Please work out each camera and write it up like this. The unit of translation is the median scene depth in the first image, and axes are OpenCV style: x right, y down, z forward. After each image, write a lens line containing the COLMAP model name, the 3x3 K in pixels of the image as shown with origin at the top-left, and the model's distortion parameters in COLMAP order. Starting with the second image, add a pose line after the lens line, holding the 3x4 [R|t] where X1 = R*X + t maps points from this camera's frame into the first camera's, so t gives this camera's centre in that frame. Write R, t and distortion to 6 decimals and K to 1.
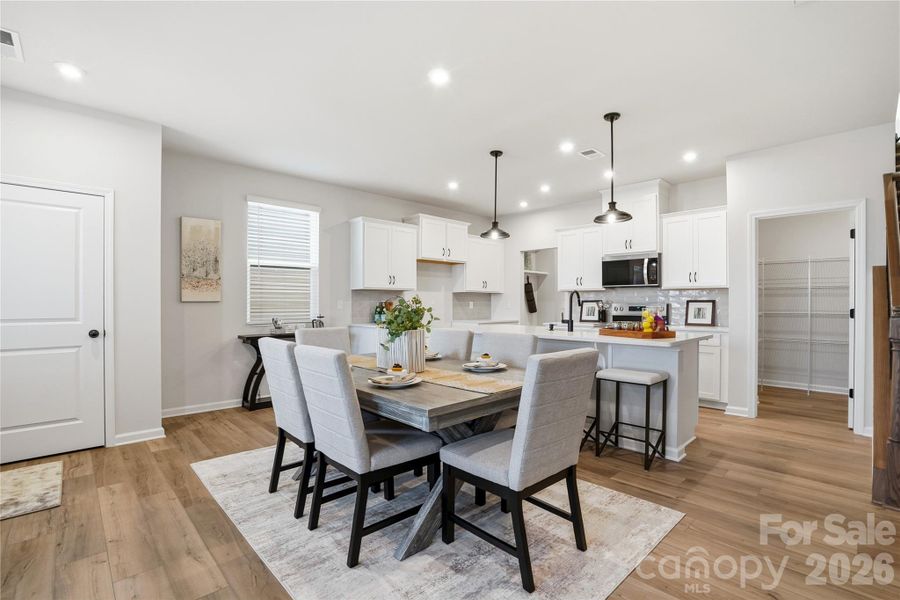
lens RADIAL K [[419.1, 0, 454.5], [0, 419.1, 305.3], [0, 0, 1]] dist [-0.059353, 0.020896]
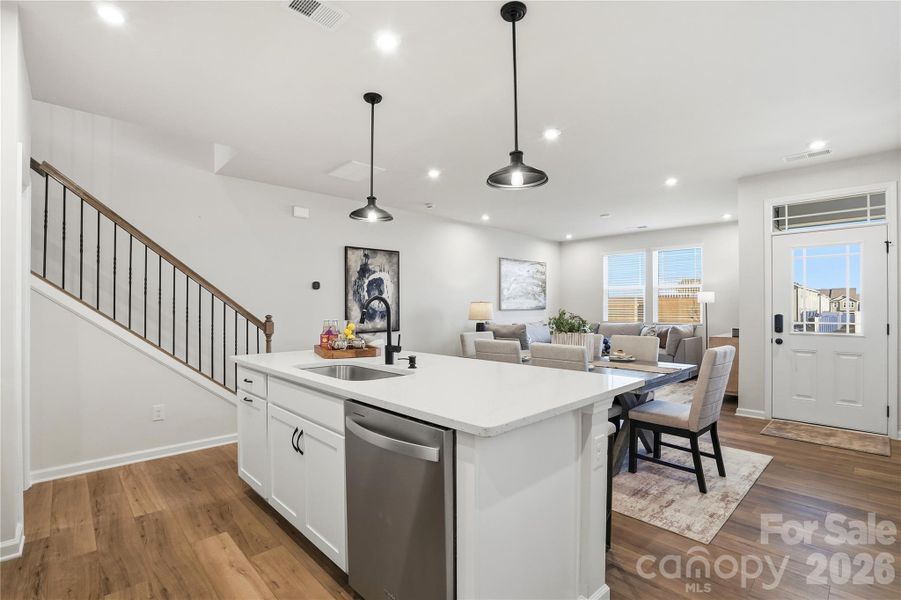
lens RADIAL K [[419.6, 0, 455.0], [0, 419.6, 305.3], [0, 0, 1]] dist [-0.059353, 0.020896]
pose [[-0.999991, -0.002078, -0.003722, 0.134424], [-0.002084, 0.999997, 0.001575, -0.017717], [0.003718, 0.001583, -0.999992, 1.172787]]
